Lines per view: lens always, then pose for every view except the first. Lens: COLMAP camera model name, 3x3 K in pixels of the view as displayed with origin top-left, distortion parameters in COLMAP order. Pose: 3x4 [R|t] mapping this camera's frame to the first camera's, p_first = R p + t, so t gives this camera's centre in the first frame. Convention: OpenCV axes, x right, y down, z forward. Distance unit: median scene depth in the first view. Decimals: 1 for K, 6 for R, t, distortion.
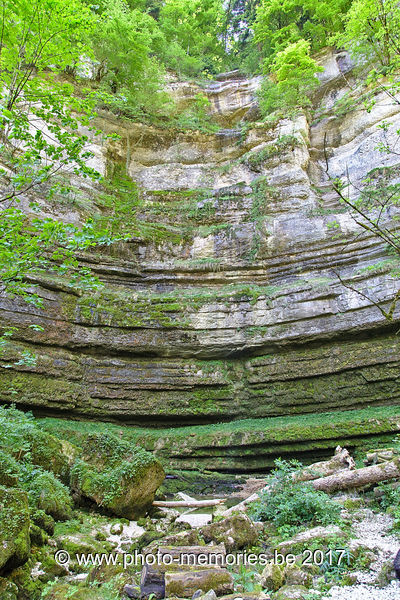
lens RADIAL K [[404.5, 0, 197.6], [0, 404.5, 300.1], [0, 0, 1]] dist [0.016428, -0.002491]
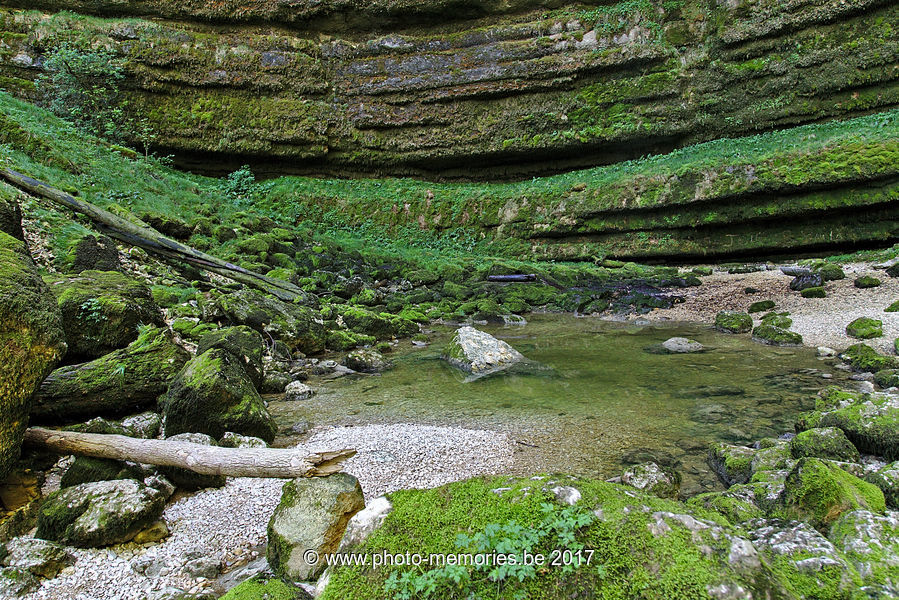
lens RADIAL K [[606.1, 0, 450.7], [0, 606.1, 305.0], [0, 0, 1]] dist [0.016428, -0.002491]
pose [[0.935474, -0.009121, -0.353279, 0.091038], [0.172677, 0.884002, 0.434423, 0.132049], [0.308337, -0.467394, 0.828536, 0.342357]]
